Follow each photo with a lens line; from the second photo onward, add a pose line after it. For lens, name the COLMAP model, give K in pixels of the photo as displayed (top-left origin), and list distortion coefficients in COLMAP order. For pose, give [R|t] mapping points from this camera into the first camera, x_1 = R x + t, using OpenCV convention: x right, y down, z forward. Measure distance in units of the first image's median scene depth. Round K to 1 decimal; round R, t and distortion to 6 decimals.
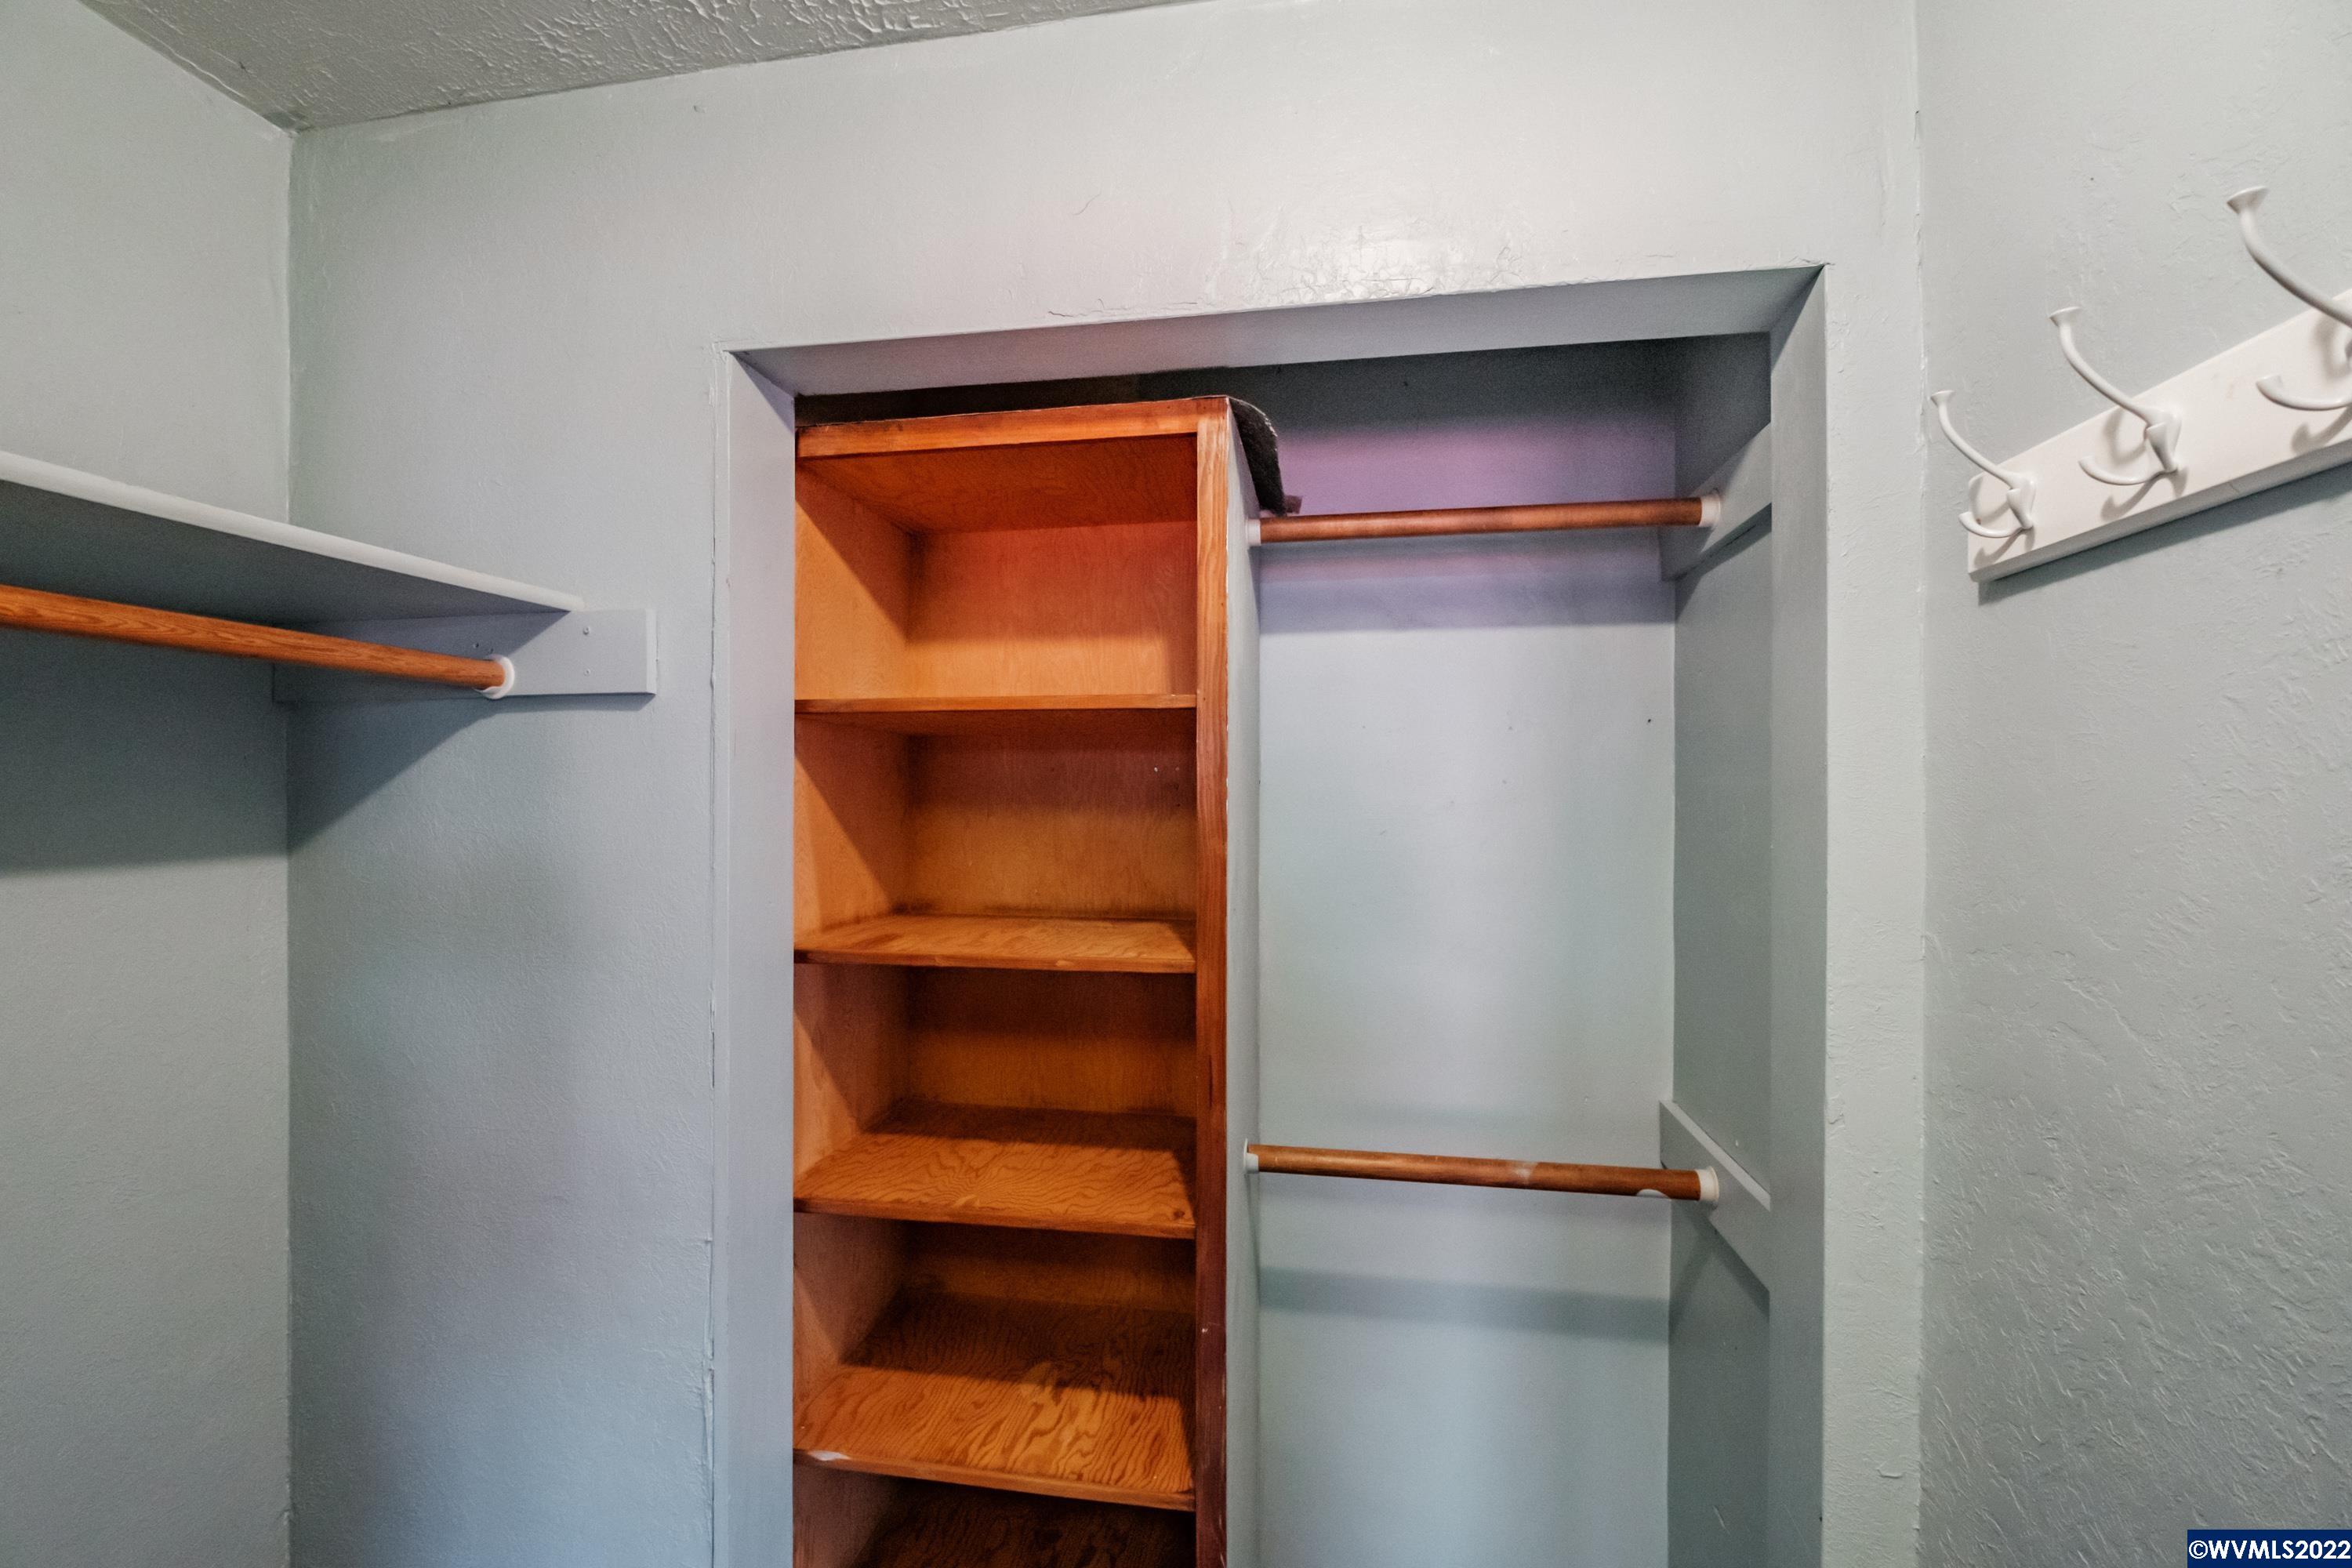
lens RADIAL K [[1036.0, 0, 1180.9], [0, 1036.0, 815.8], [0, 0, 1]] dist [-0.008939, 0.000173]
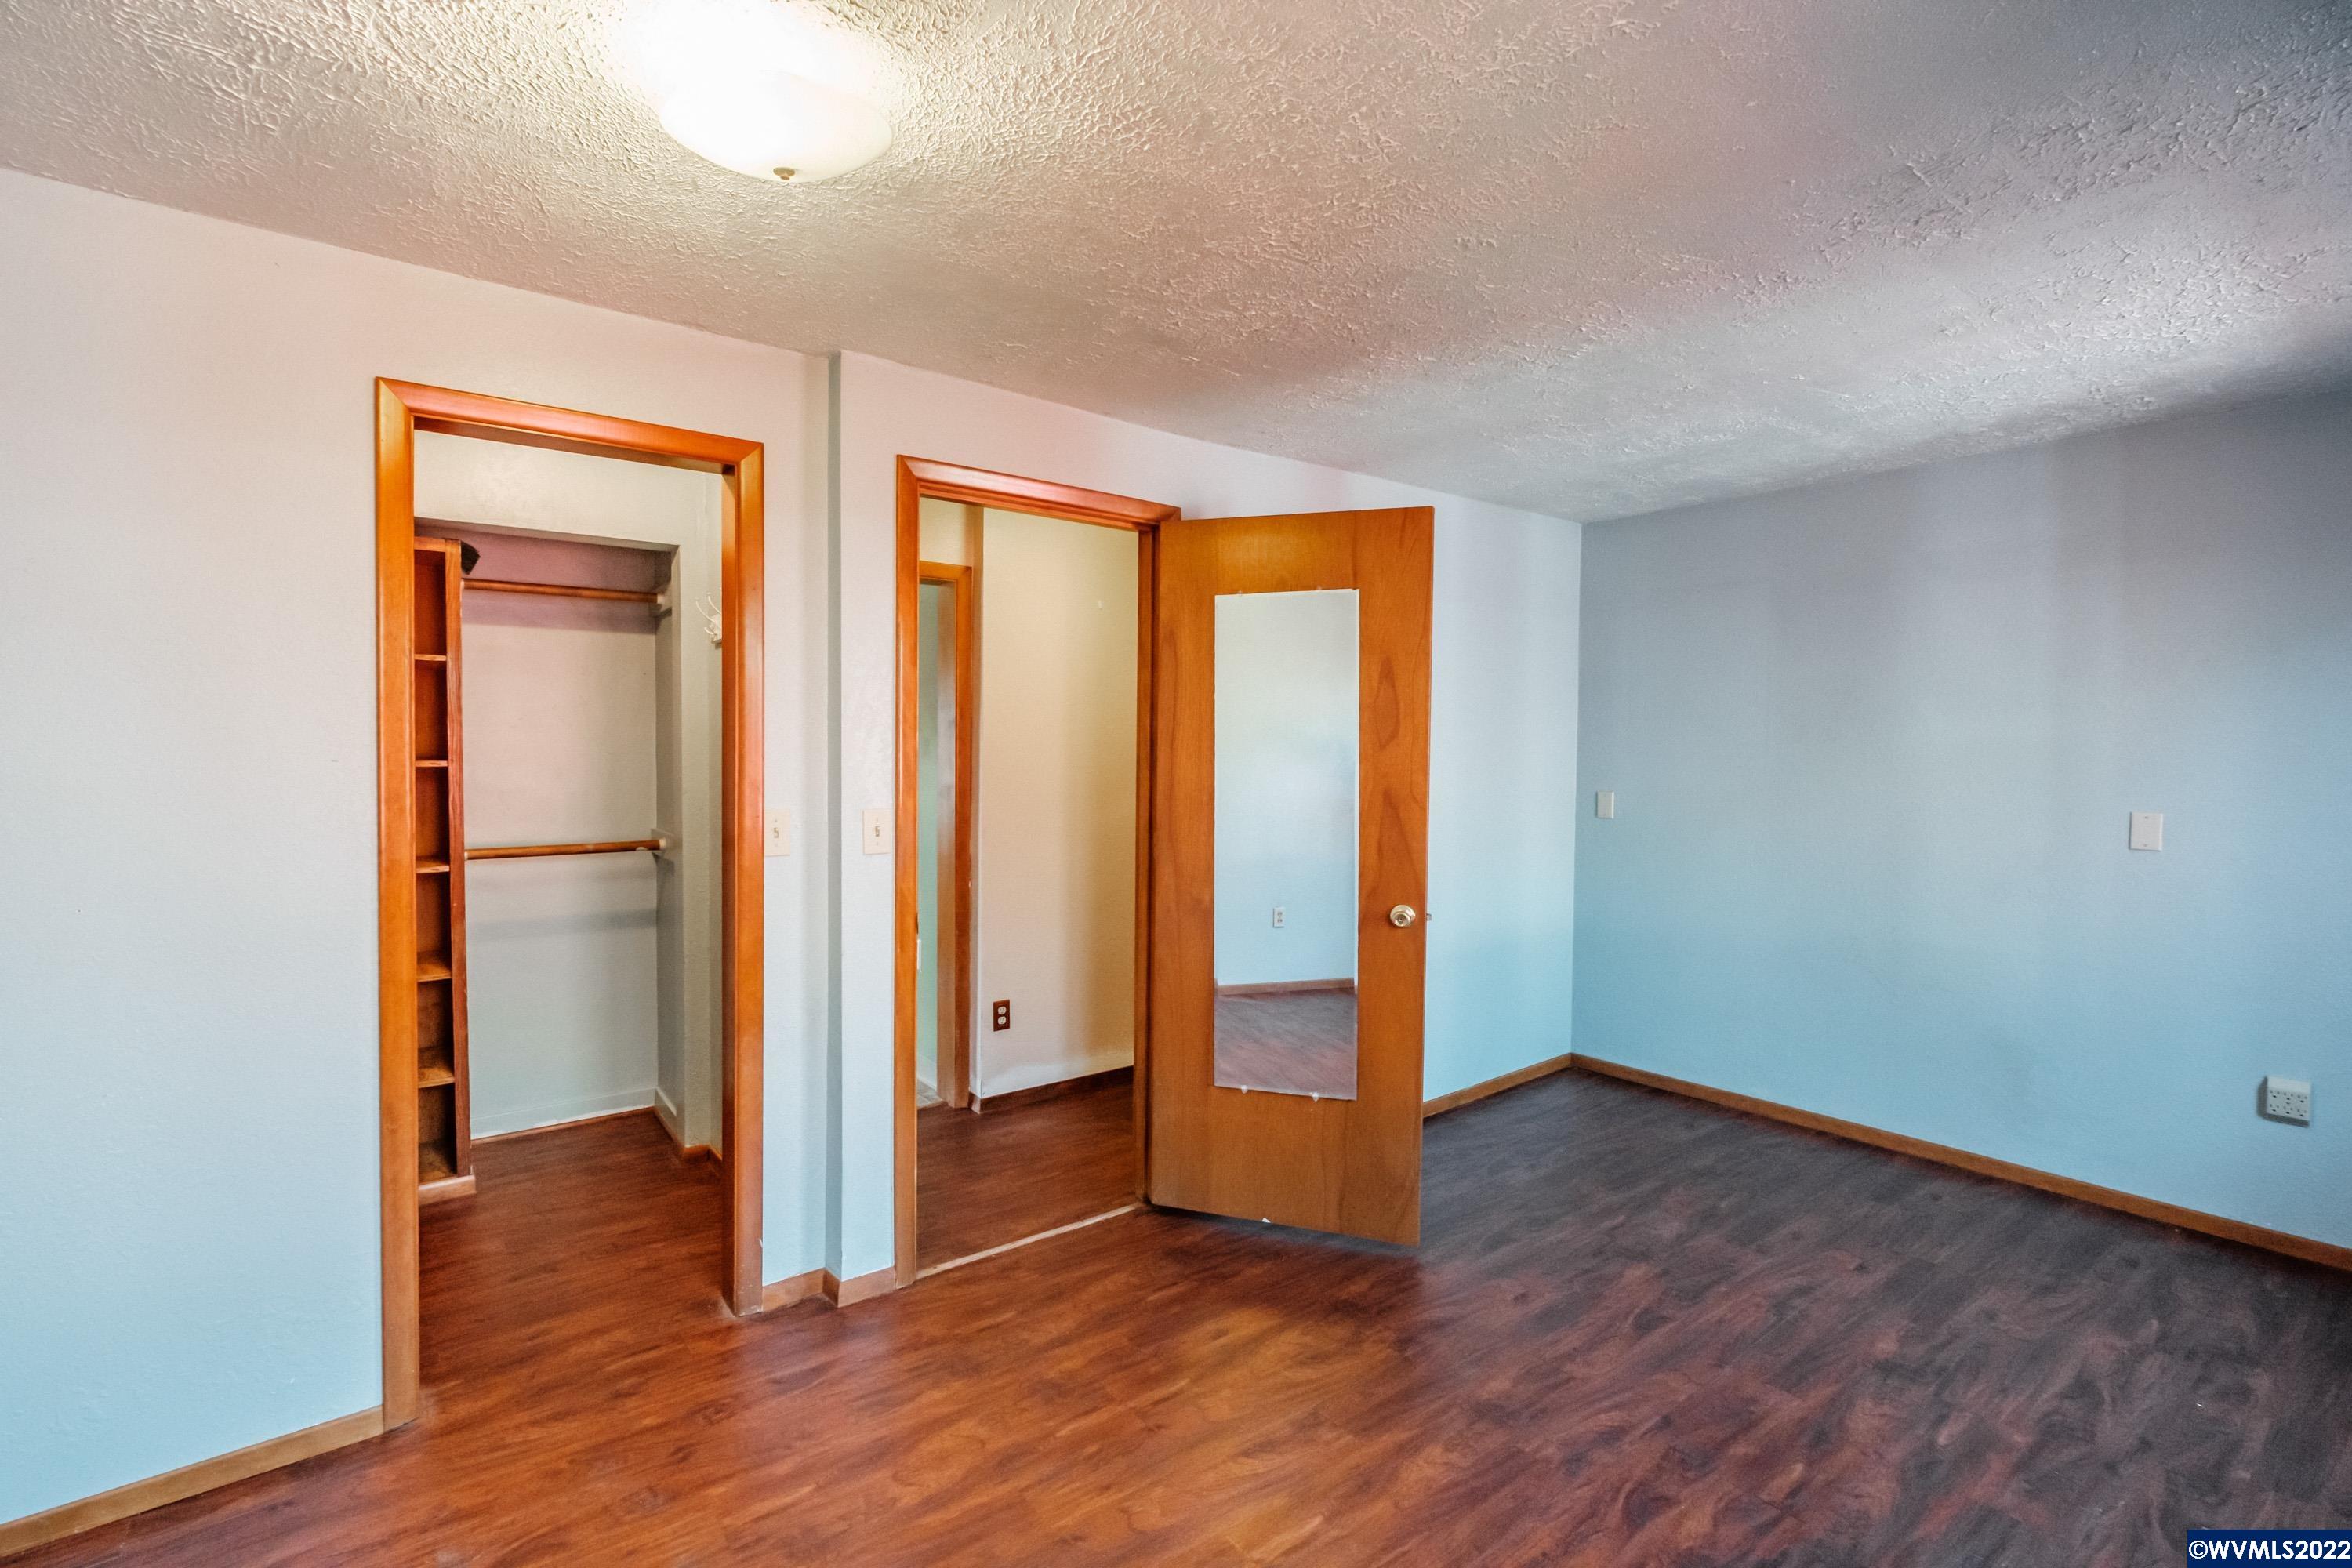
lens RADIAL K [[1039.4, 0, 1176.0], [0, 1039.4, 784.0], [0, 0, 1]] dist [-0.000938, 0.000052]
pose [[0.689128, -0.016506, 0.724451, -0.507923], [0.001641, 0.999774, 0.021218, 0.129385], [-0.724637, -0.013433, 0.688999, -1.745930]]
